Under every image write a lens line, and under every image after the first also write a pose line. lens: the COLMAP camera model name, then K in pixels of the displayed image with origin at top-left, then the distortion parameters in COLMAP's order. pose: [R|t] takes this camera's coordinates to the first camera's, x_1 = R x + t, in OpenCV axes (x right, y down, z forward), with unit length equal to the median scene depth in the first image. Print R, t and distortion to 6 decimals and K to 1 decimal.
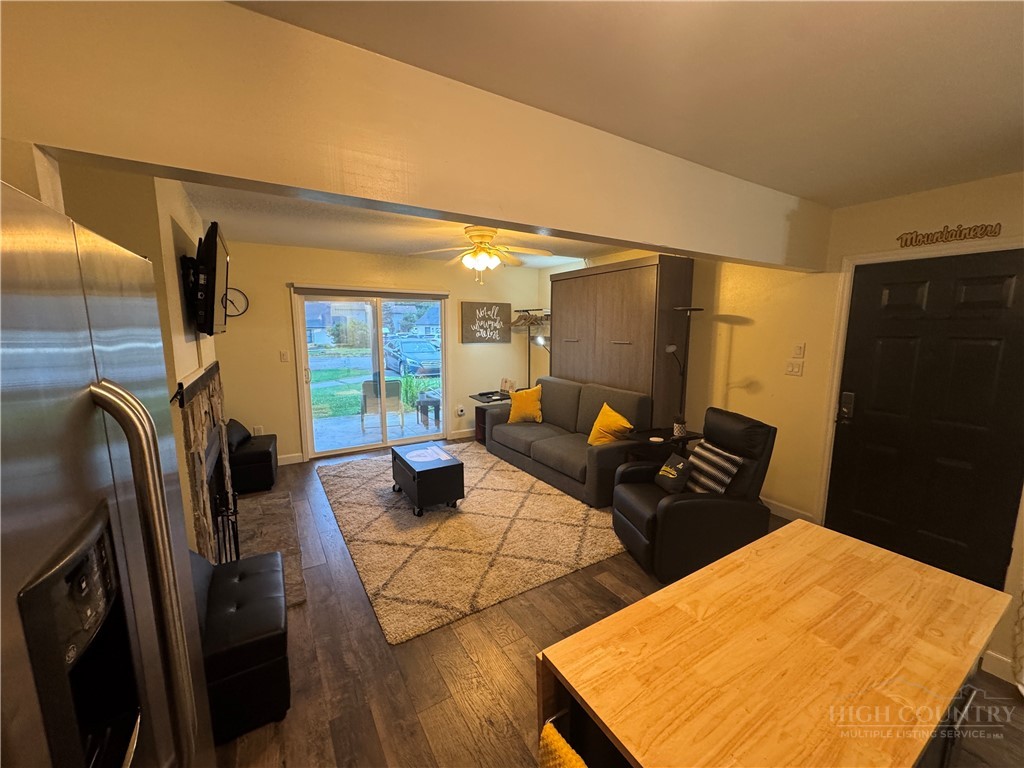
lens RADIAL K [[406.4, 0, 512.5], [0, 406.4, 389.3], [0, 0, 1]] dist [-0.000964, 0.001273]
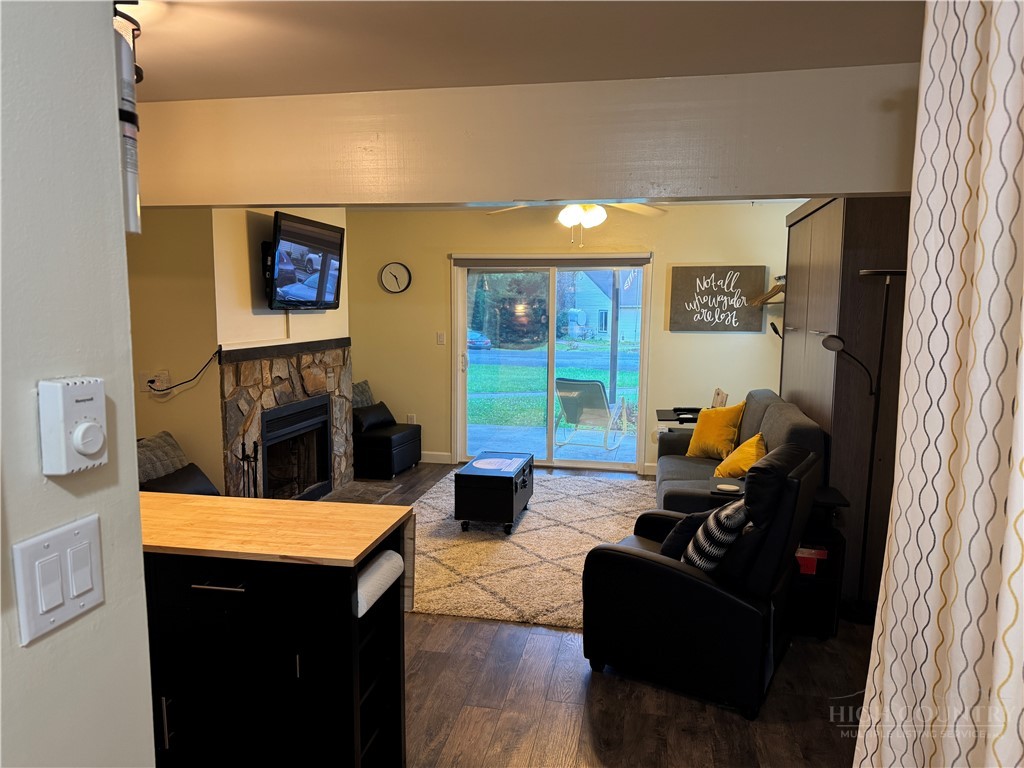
lens RADIAL K [[712.4, 0, 505.2], [0, 712.4, 399.5], [0, 0, 1]] dist [0.075967, -0.085003]
pose [[0.727843, 0.093995, -0.679271, 0.707335], [-0.110400, 0.993702, 0.019210, 0.006525], [0.676798, 0.061010, 0.733636, -0.025260]]
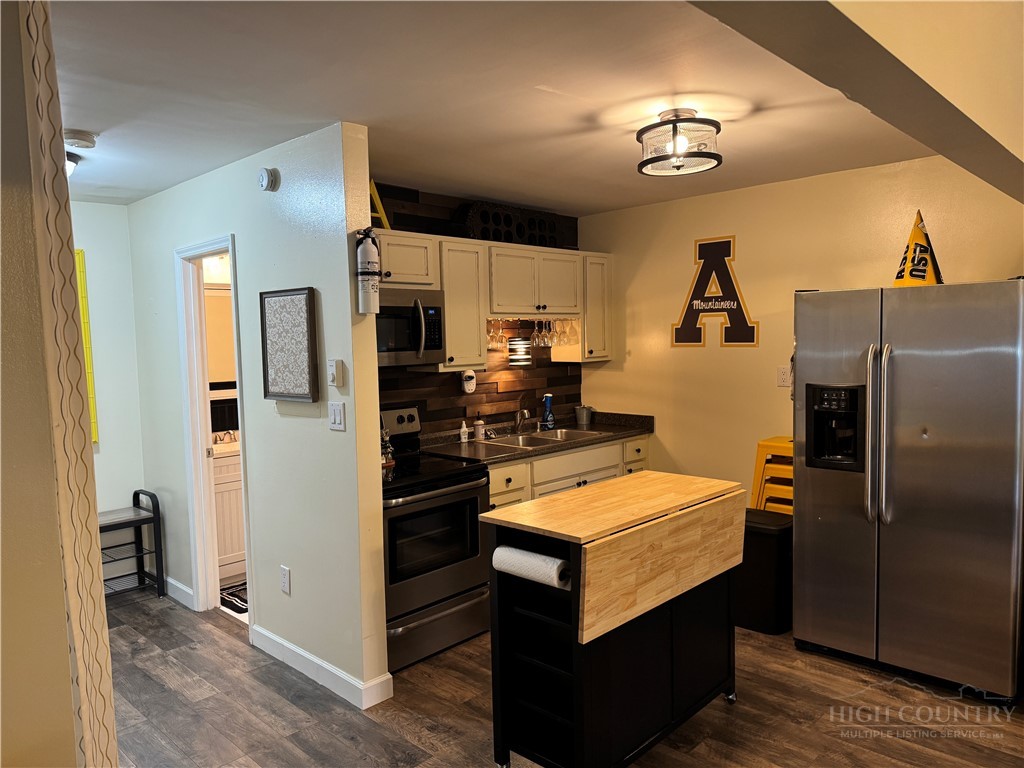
lens RADIAL K [[712.4, 0, 514.8], [0, 712.4, 387.6], [0, 0, 1]] dist [0.075967, -0.085003]
pose [[-0.967397, 0.035827, -0.250719, 0.451150], [-0.020991, 0.975196, 0.220345, -0.132596], [0.252394, 0.218424, -0.942650, 0.873288]]
